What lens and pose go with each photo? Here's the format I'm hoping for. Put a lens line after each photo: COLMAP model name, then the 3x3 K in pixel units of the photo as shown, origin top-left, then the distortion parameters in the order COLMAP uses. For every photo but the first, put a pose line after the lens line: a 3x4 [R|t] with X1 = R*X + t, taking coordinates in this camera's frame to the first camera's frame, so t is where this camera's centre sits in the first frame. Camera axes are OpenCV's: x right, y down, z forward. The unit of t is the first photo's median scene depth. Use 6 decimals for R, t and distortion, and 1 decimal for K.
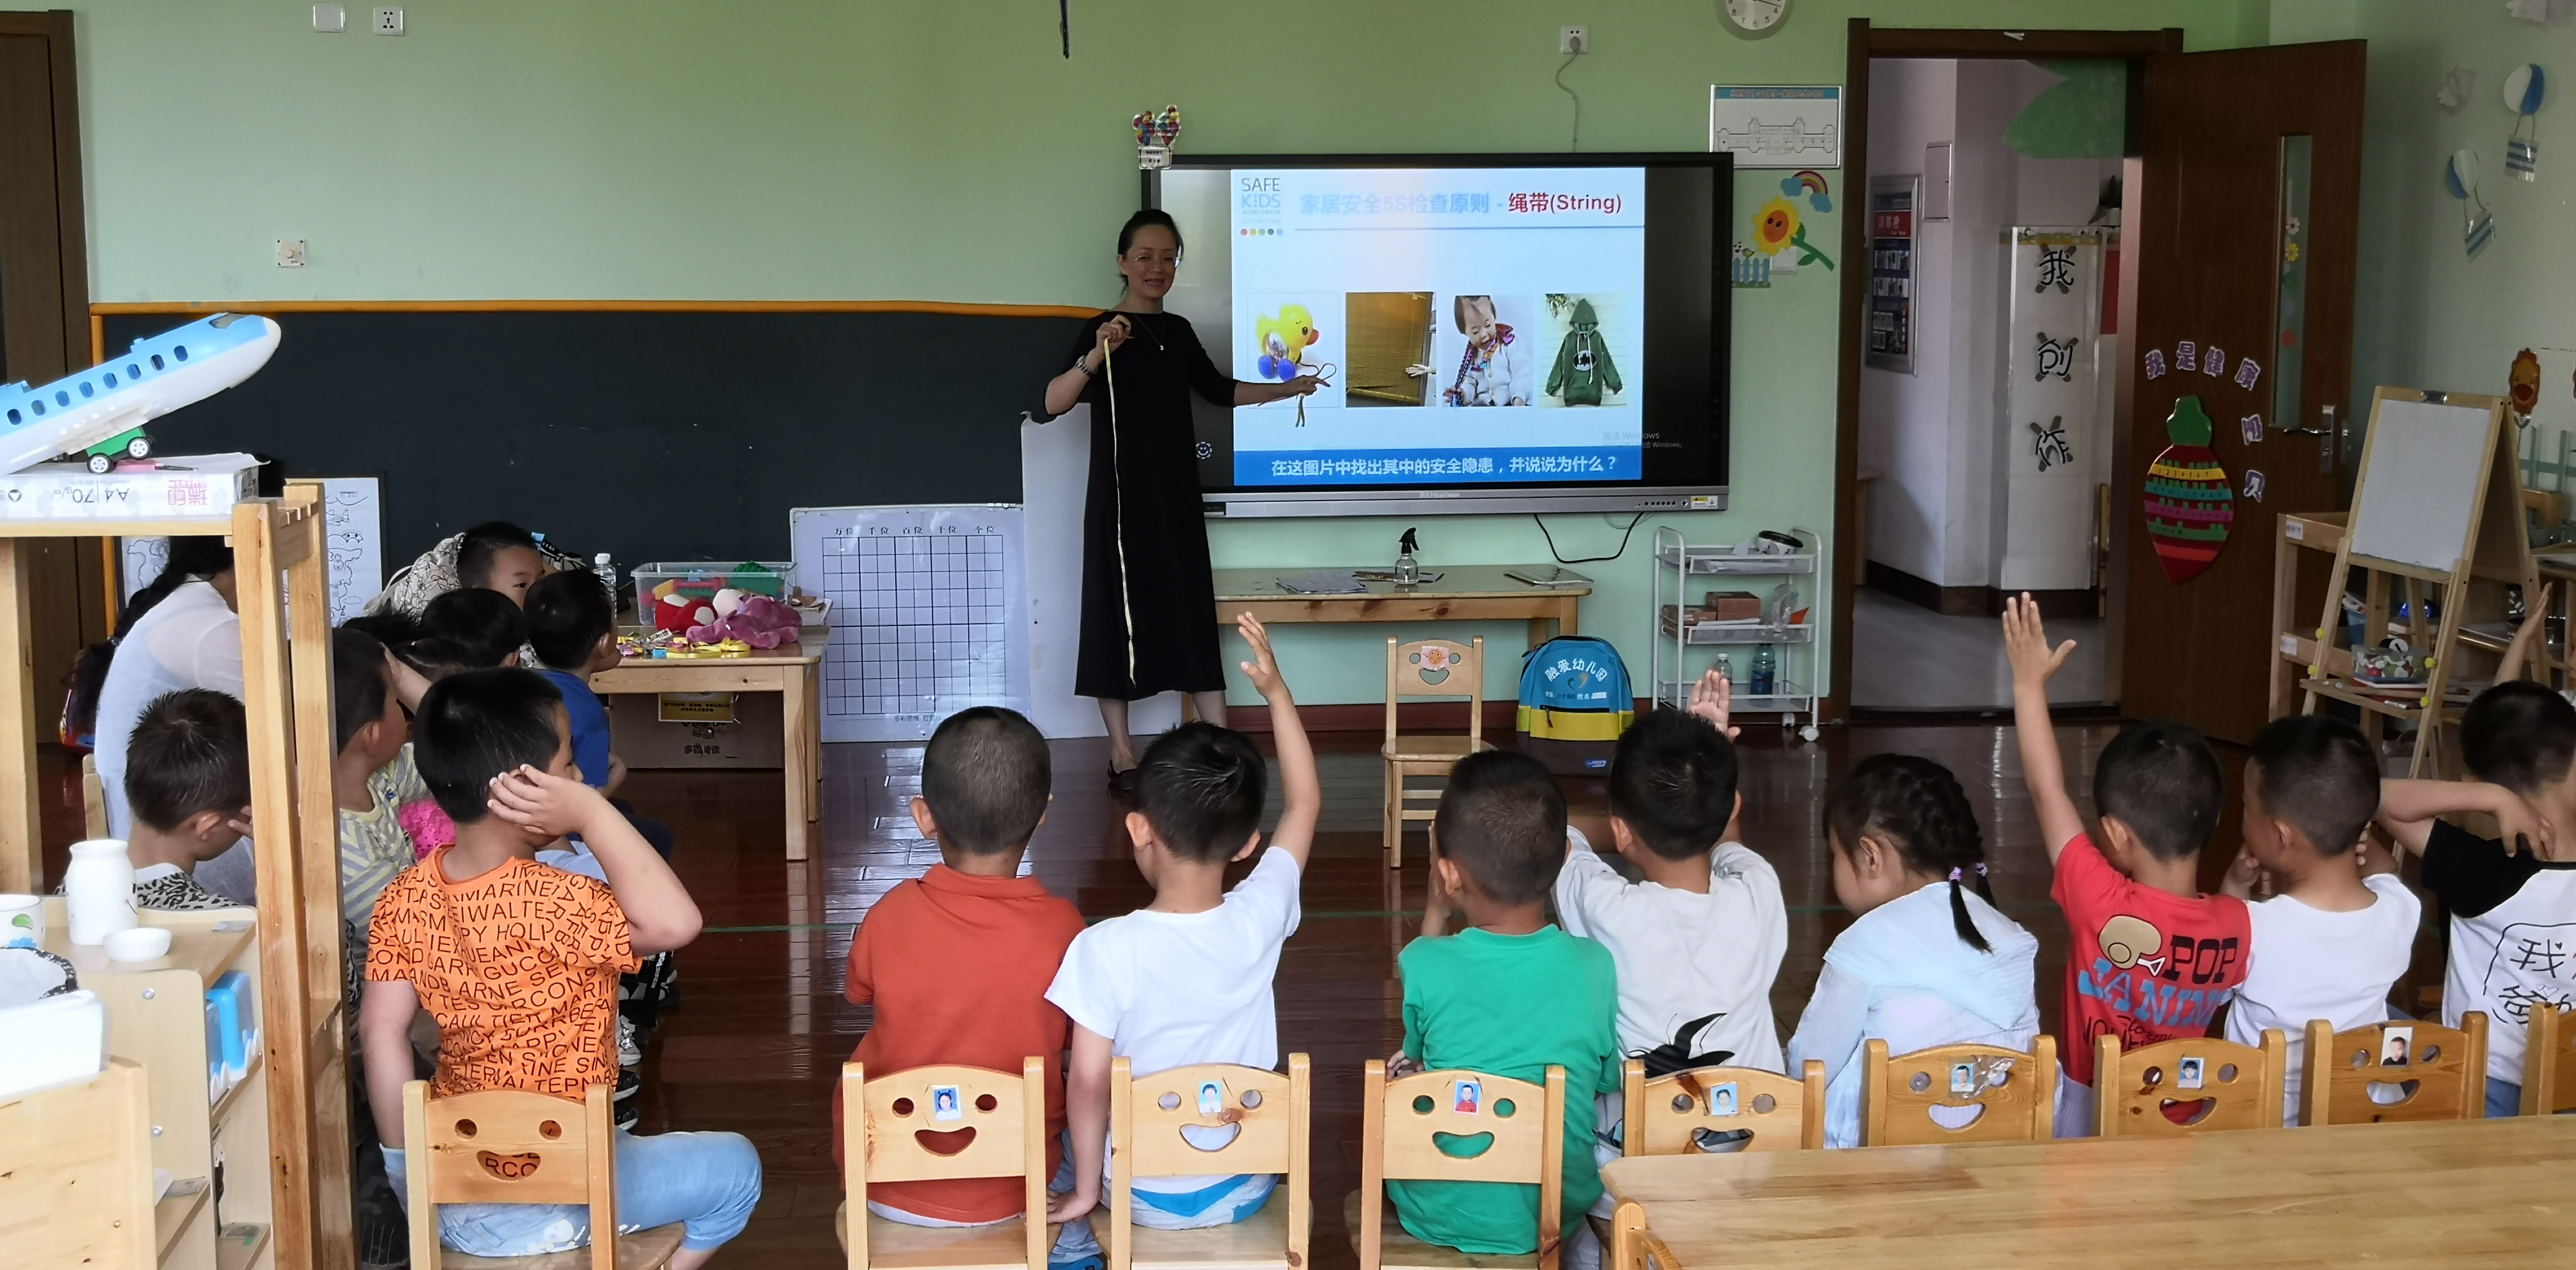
lens RADIAL K [[2915.3, 0, 1294.6], [0, 2915.3, 636.9], [0, 0, 1]] dist [-0.010240, -0.035860]
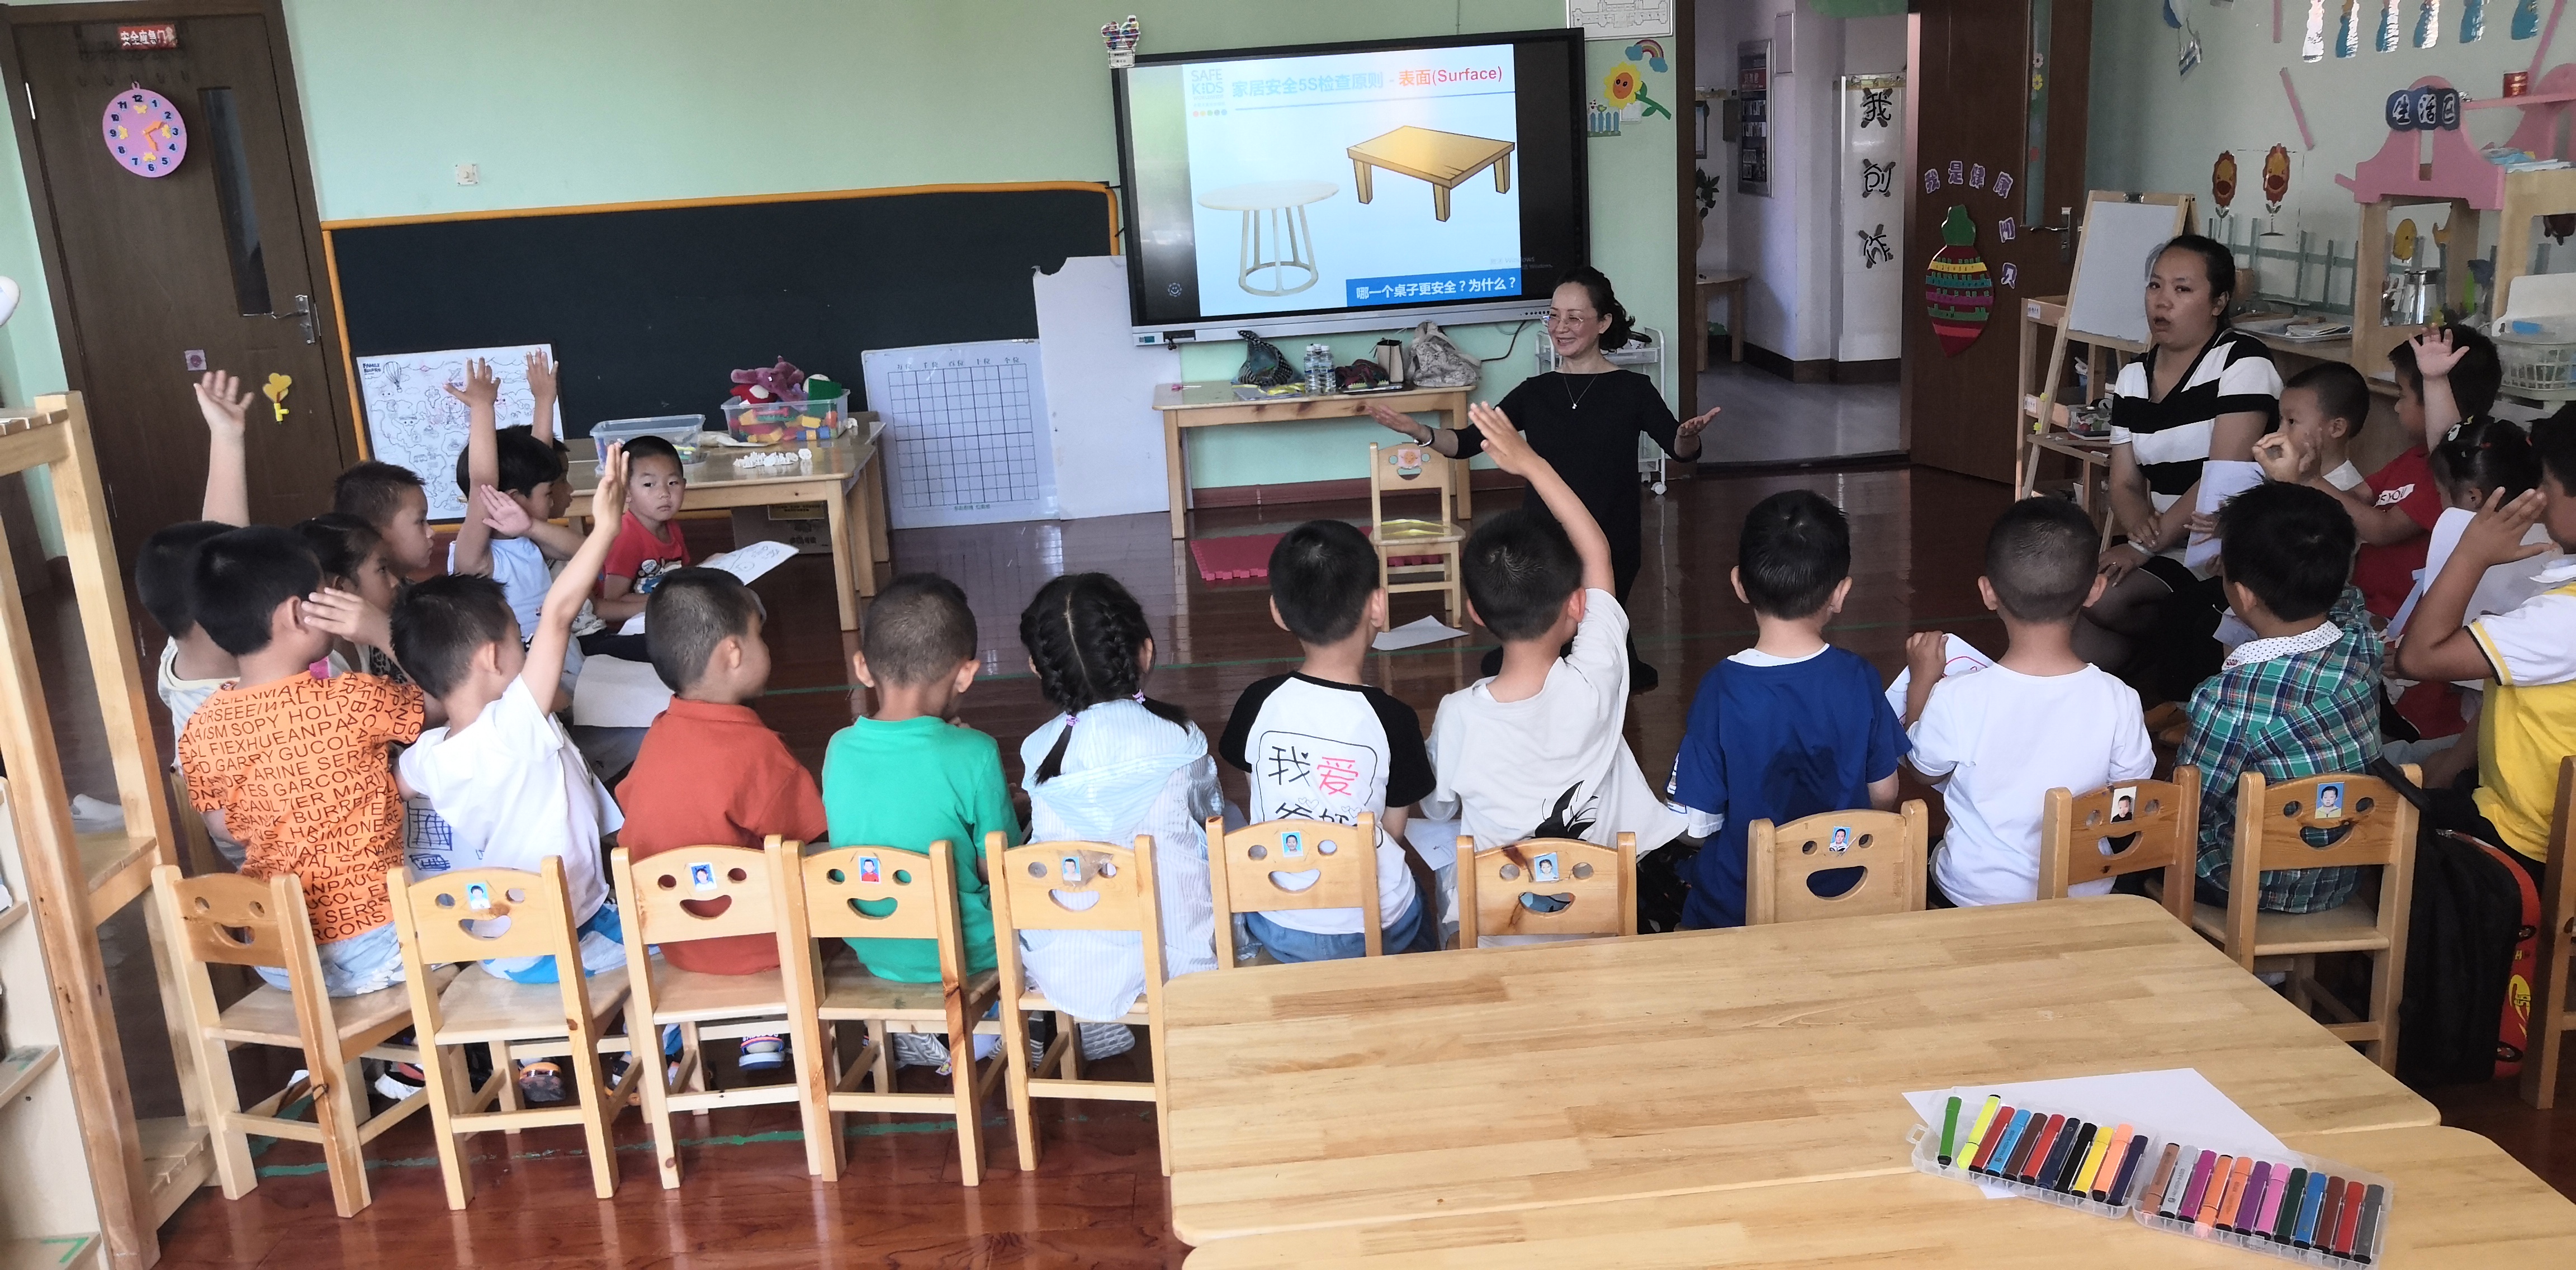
lens RADIAL K [[2022.6, 0, 1282.4], [0, 2022.6, 646.8], [0, 0, 1]] dist [-0.013544, 0.036533]
pose [[0.996656, -0.038894, -0.071856, 0.073962], [0.047134, 0.992038, 0.116786, -0.009688], [0.066742, -0.119782, 0.990554, 0.098621]]
